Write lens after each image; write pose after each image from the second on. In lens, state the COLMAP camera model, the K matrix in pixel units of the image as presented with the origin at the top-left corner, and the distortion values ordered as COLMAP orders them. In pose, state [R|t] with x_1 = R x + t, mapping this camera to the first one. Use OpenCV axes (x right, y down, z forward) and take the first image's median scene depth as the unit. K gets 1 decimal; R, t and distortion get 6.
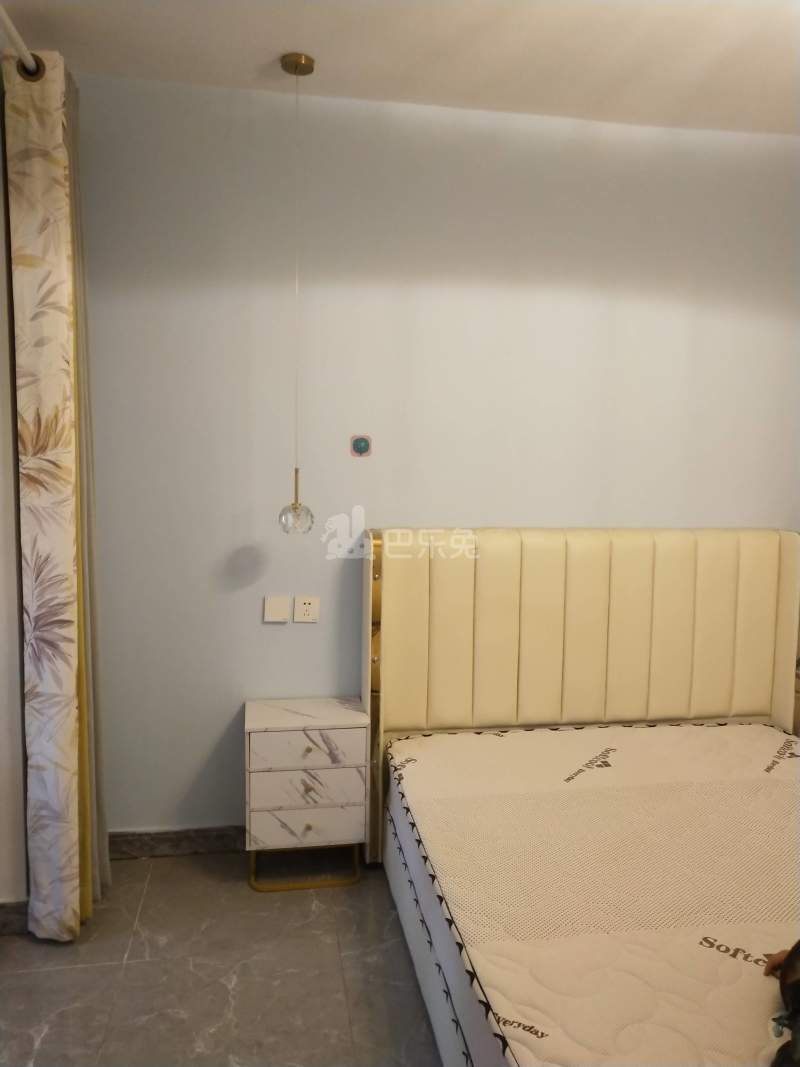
lens RADIAL K [[819.3, 0, 397.0], [0, 819.3, 540.8], [0, 0, 1]] dist [-0.009046, 0.042291]
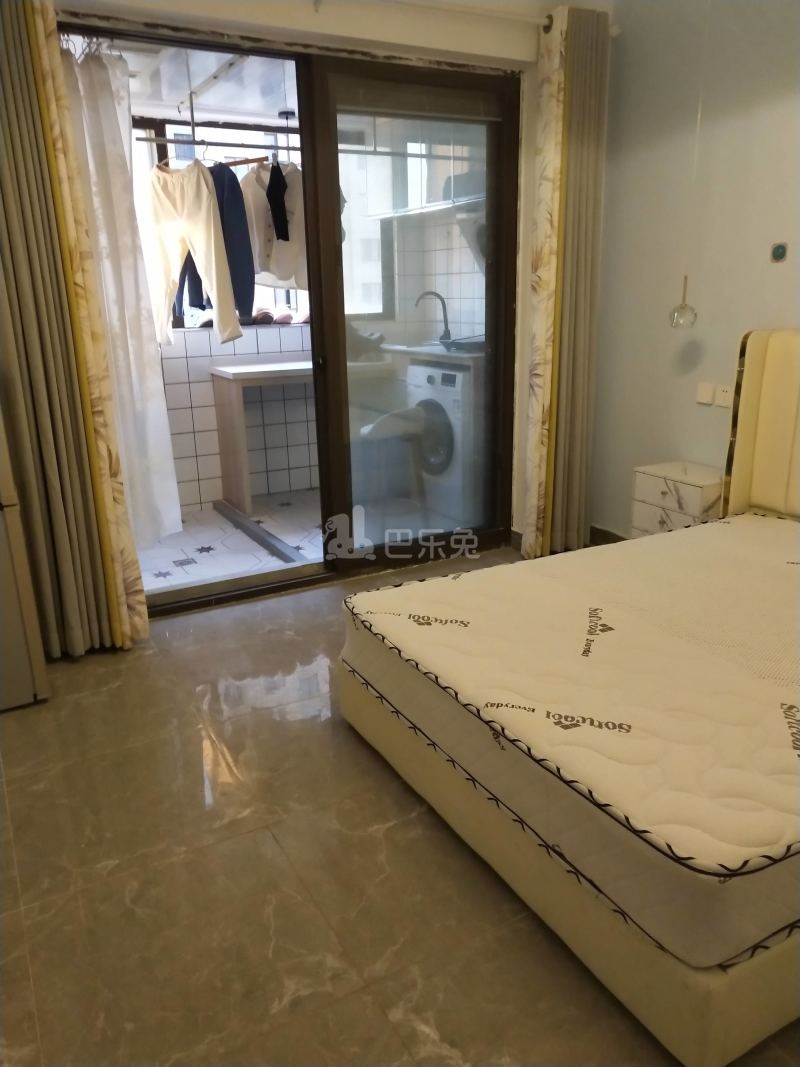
lens RADIAL K [[819.3, 0, 397.0], [0, 819.3, 540.8], [0, 0, 1]] dist [-0.009046, 0.042291]
pose [[0.325094, 0.257619, -0.909915, 1.010027], [-0.071018, 0.966113, 0.248157, 0.026917], [0.943011, -0.016054, 0.332373, 0.134375]]
